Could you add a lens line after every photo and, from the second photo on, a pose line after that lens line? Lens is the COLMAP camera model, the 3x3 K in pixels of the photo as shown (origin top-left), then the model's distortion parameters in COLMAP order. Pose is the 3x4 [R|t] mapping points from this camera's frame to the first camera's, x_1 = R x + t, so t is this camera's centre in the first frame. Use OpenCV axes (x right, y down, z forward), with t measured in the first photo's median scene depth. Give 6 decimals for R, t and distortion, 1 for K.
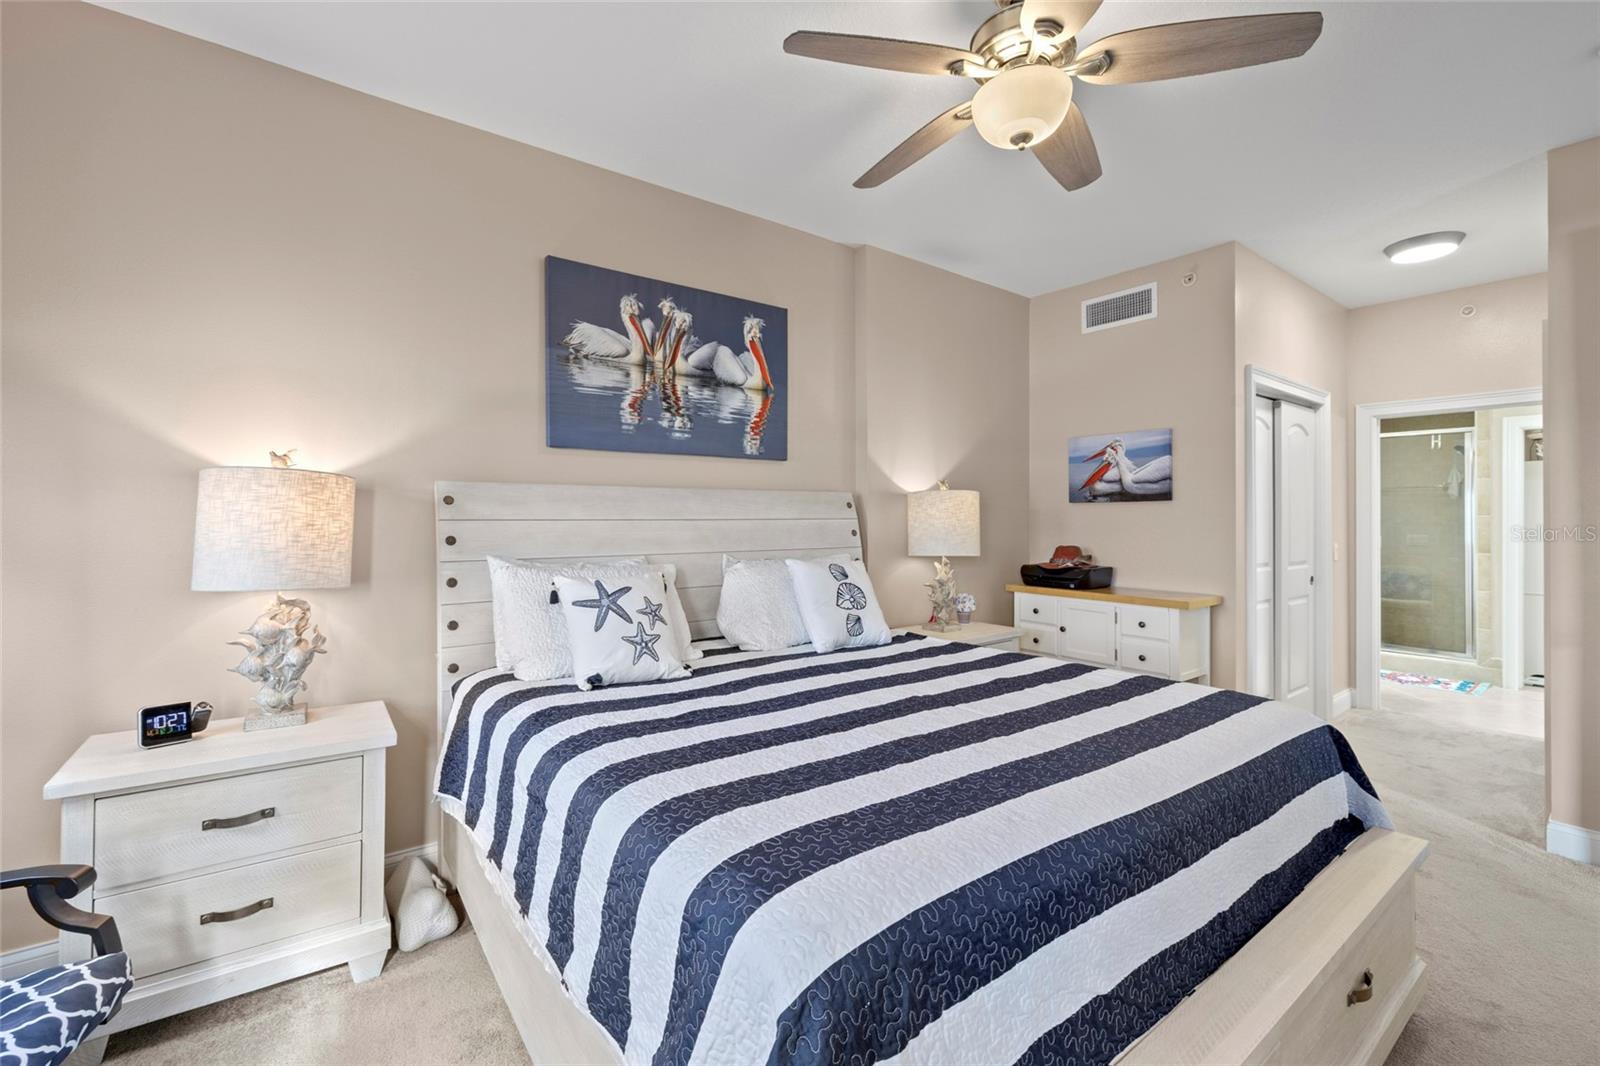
lens RADIAL K [[666.9, 0, 790.9], [0, 666.9, 512.1], [0, 0, 1]] dist [-0.000871, -0.000522]
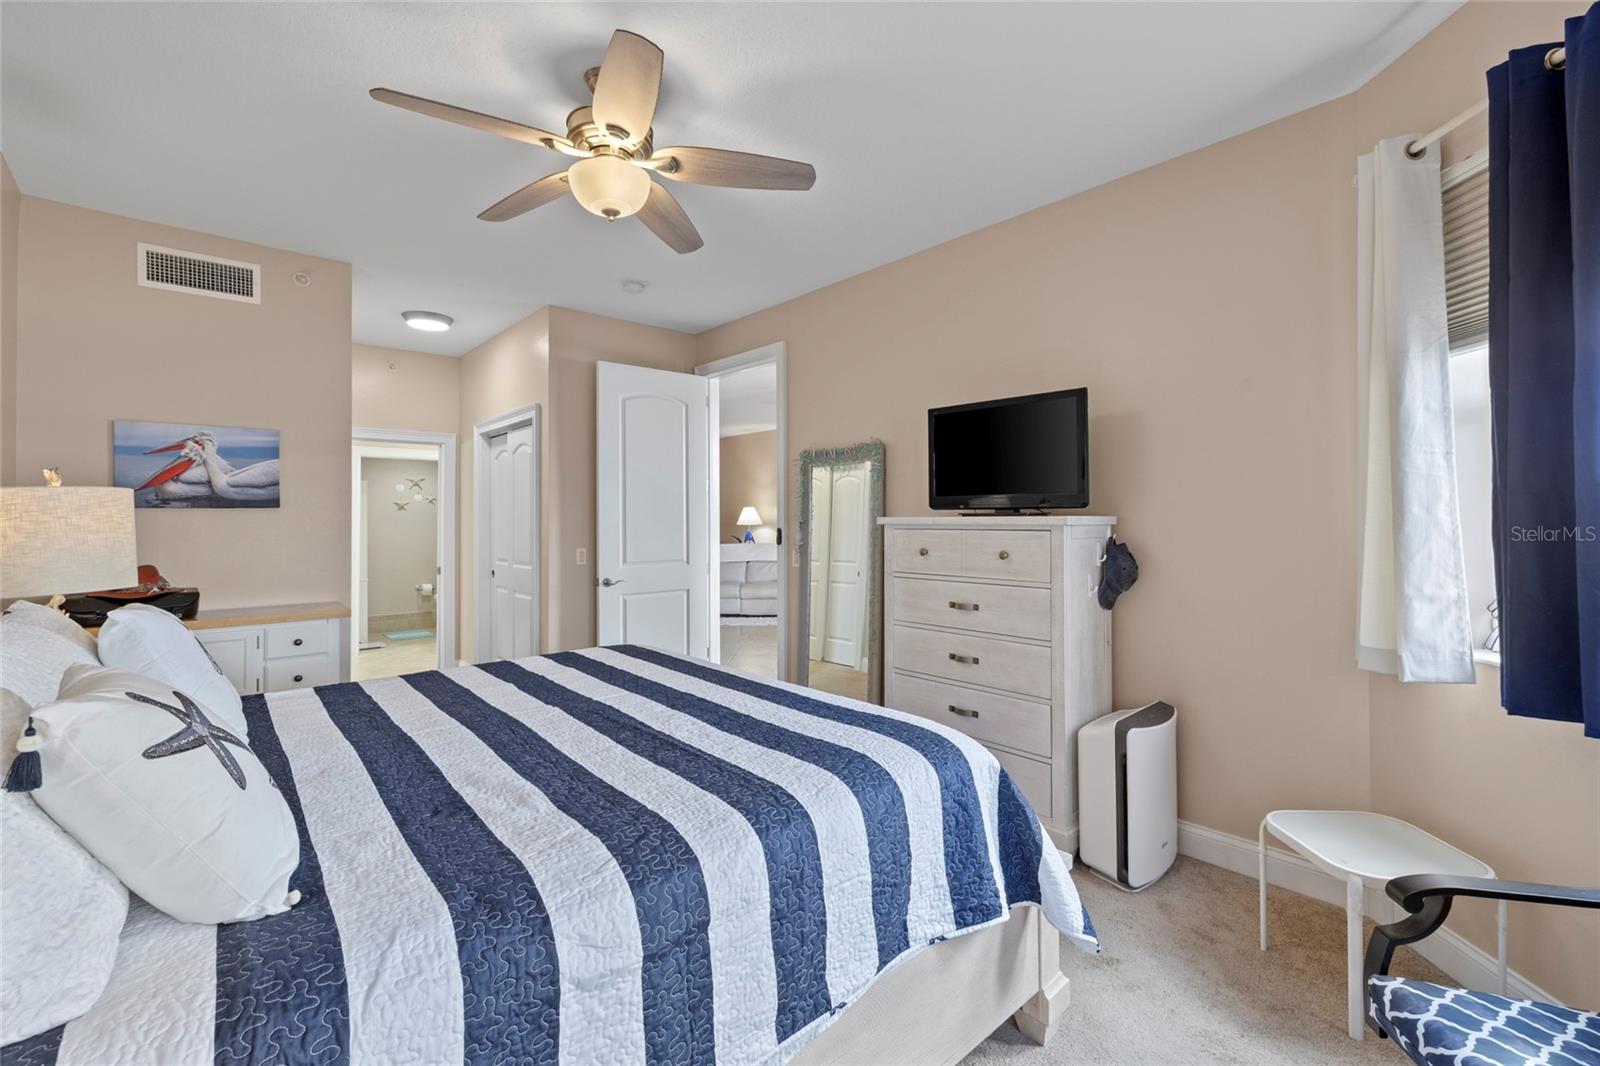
lens RADIAL K [[666.9, 0, 794.8], [0, 666.9, 519.3], [0, 0, 1]] dist [-0.000871, -0.000522]
pose [[-0.068856, 0.000920, 0.997626, -0.391722], [-0.003328, 0.999994, -0.001152, -0.002749], [-0.997621, -0.003399, -0.068853, 0.328439]]
